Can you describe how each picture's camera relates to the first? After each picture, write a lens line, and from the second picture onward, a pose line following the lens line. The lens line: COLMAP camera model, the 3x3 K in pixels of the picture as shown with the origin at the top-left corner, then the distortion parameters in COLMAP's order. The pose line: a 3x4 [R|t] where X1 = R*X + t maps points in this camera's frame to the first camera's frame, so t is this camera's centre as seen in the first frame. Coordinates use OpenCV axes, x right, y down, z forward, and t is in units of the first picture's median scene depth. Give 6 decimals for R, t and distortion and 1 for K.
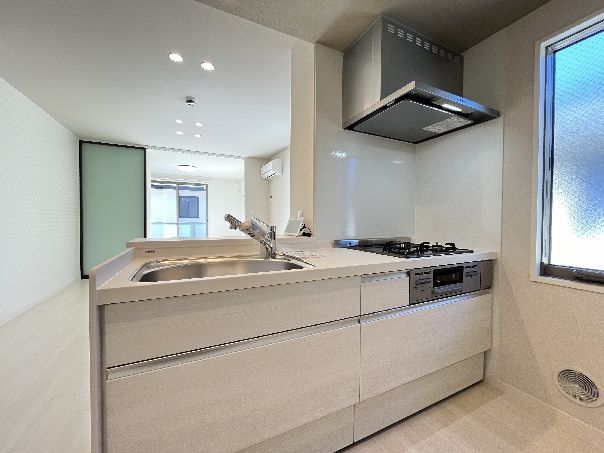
lens RADIAL K [[243.3, 0, 302.0], [0, 243.3, 226.5], [0, 0, 1]] dist [-0.001560, 0.000137]
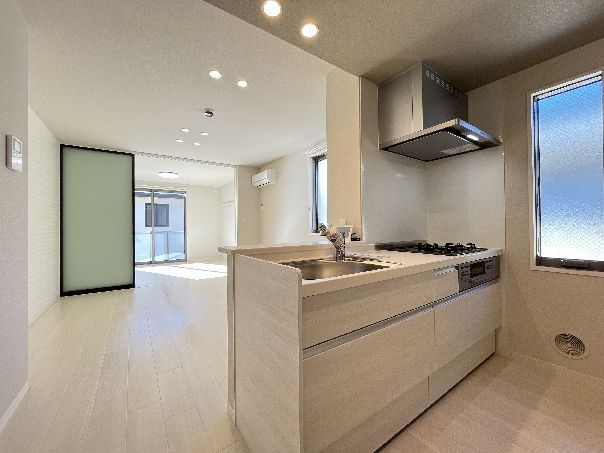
lens RADIAL K [[243.3, 0, 302.0], [0, 243.3, 226.5], [0, 0, 1]] dist [-0.001560, 0.000137]
pose [[0.988010, -0.016650, 0.153492, -0.426142], [0.020757, 0.999467, -0.025199, -0.005012], [-0.152990, 0.028083, 0.987829, -0.105984]]
